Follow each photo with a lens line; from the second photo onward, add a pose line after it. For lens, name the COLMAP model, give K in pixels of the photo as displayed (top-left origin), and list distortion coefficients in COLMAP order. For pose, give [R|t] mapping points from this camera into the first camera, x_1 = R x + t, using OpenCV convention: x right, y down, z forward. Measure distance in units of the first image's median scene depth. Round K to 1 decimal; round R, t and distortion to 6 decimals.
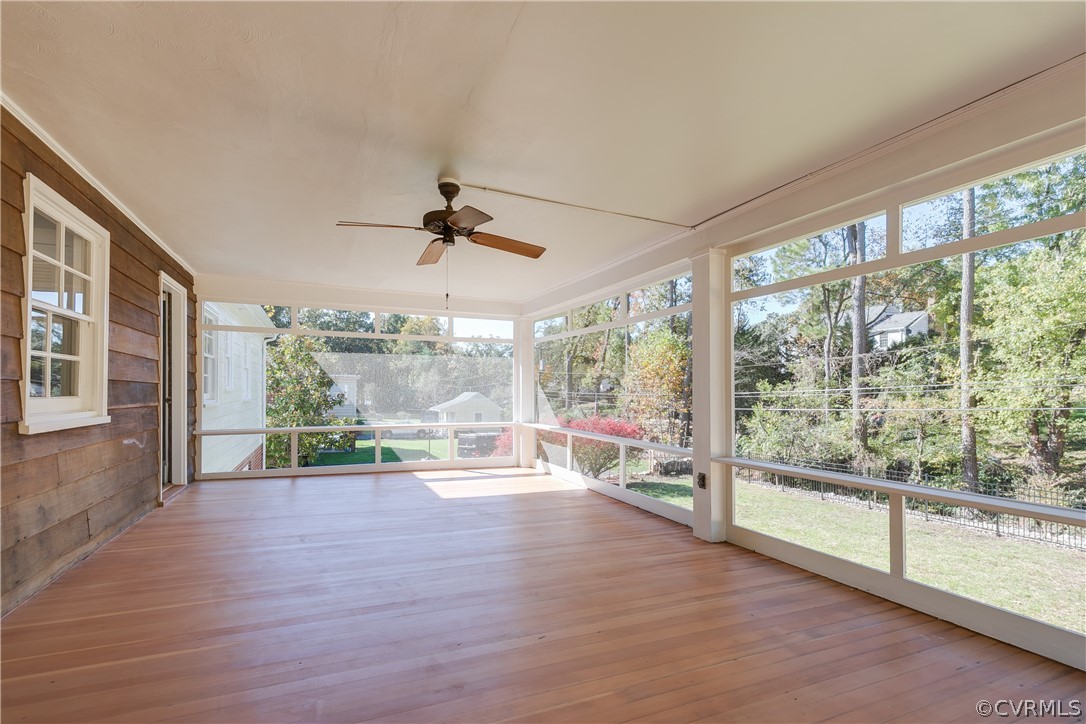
lens RADIAL K [[495.1, 0, 524.8], [0, 495.1, 391.3], [0, 0, 1]] dist [-0.000913, -0.001003]
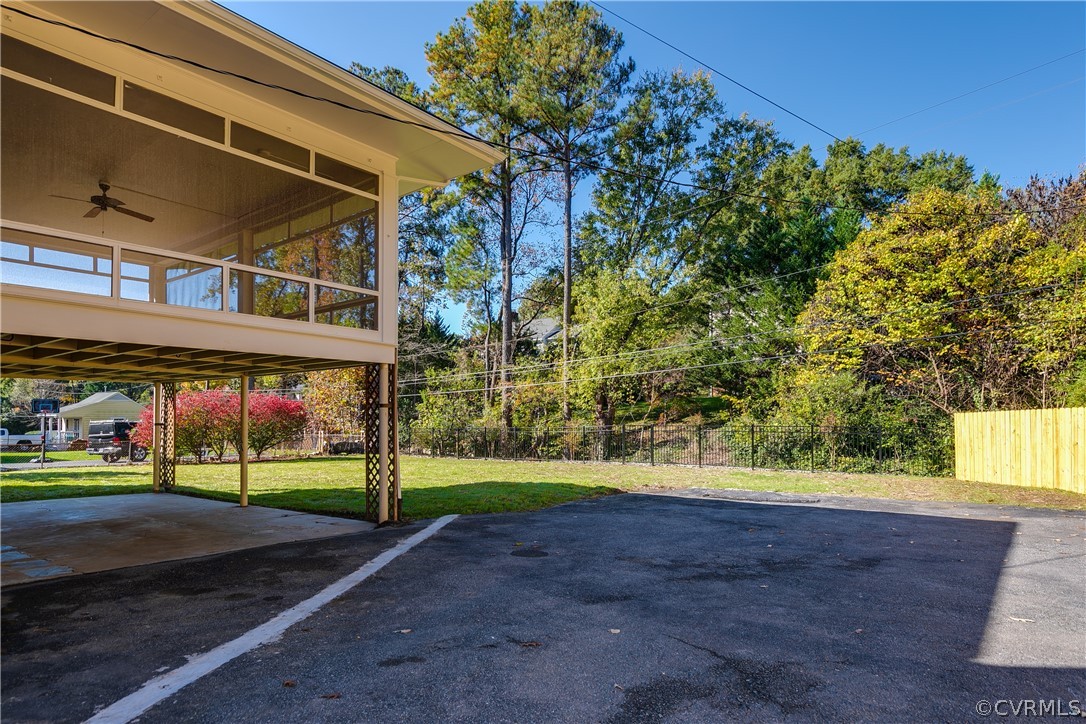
lens RADIAL K [[620.7, 0, 539.8], [0, 620.7, 406.6], [0, 0, 1]] dist [-0.006383, -0.001695]
pose [[0.875269, 0.004766, 0.483614, 0.032053], [0.002797, 0.999885, -0.014916, 0.090609], [-0.483629, 0.014408, 0.875155, -0.338536]]
